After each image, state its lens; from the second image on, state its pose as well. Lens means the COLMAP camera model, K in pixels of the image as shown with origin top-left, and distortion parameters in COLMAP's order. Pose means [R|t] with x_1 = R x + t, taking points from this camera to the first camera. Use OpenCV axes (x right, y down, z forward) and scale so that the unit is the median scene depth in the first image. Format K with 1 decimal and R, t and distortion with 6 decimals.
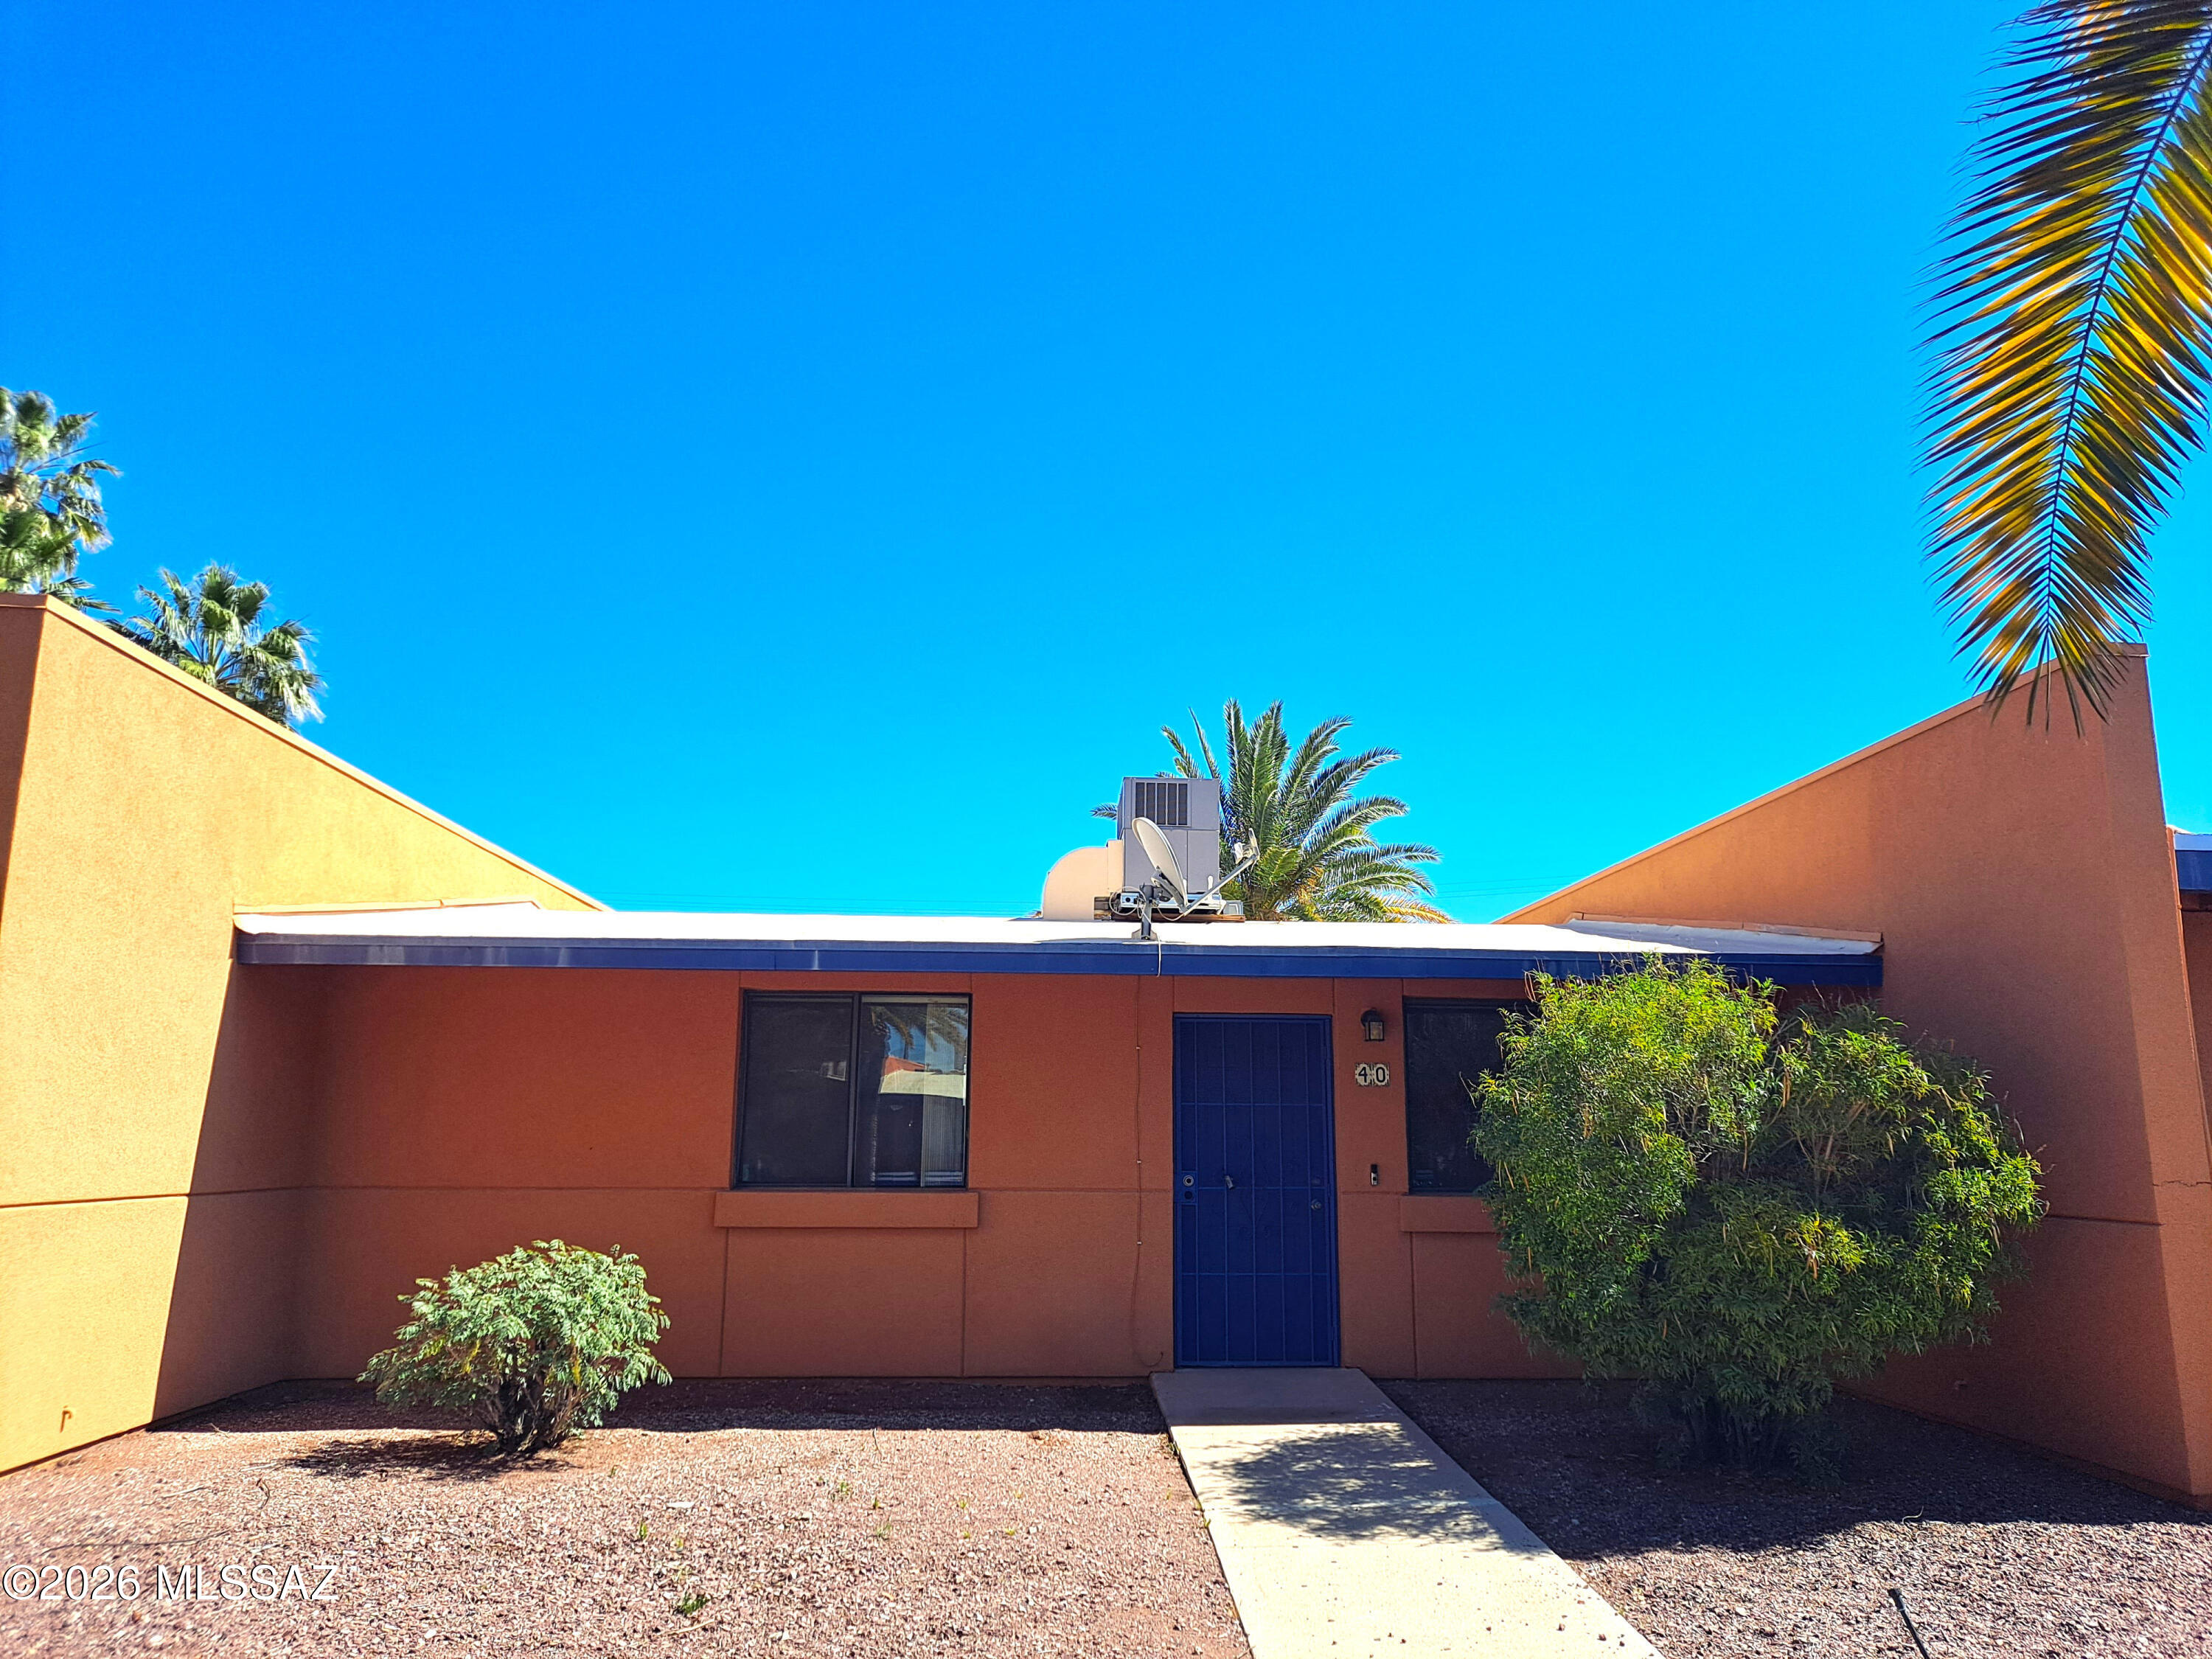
lens RADIAL K [[1624.7, 0, 1106.0], [0, 1624.7, 829.5], [0, 0, 1]] dist [0.031800, -0.000206]
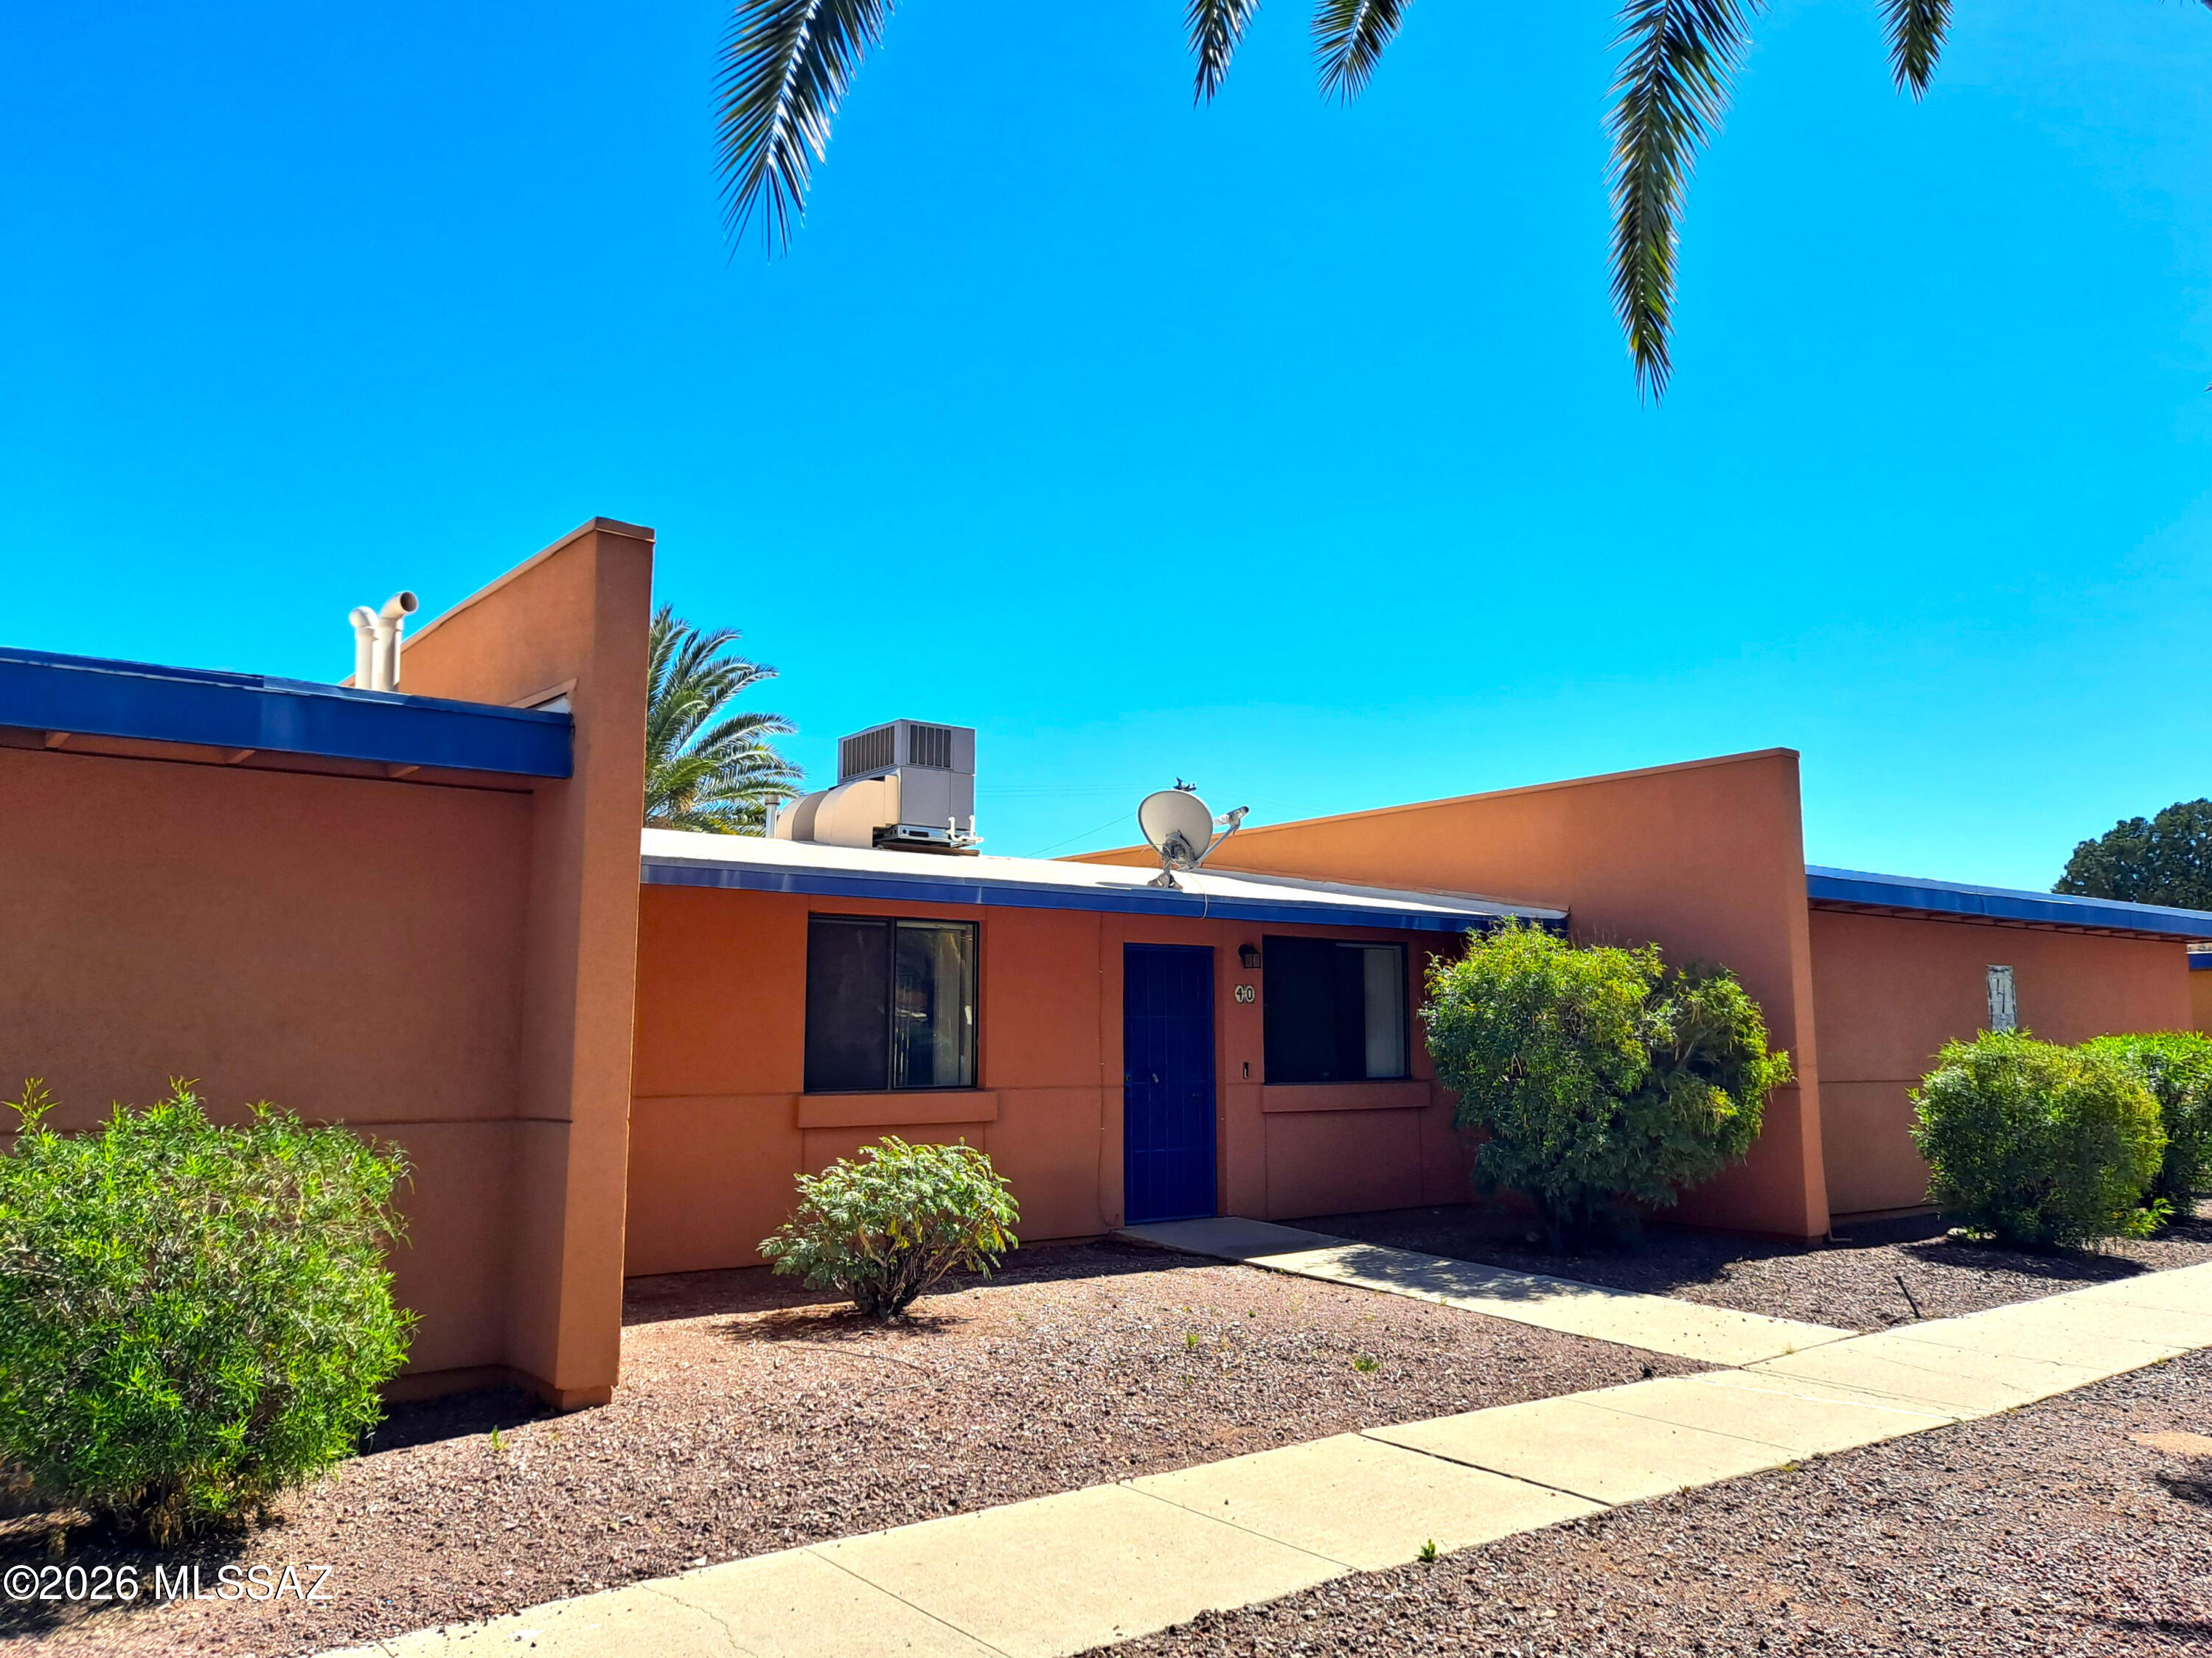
lens RADIAL K [[1678.8, 0, 1106.0], [0, 1678.8, 829.0], [0, 0, 1]] dist [0.024967, 0.000589]
pose [[0.822029, 0.064573, 0.565772, -0.711728], [-0.100721, 0.994372, 0.032851, -0.013529], [-0.560467, -0.083989, 0.823907, -0.030179]]
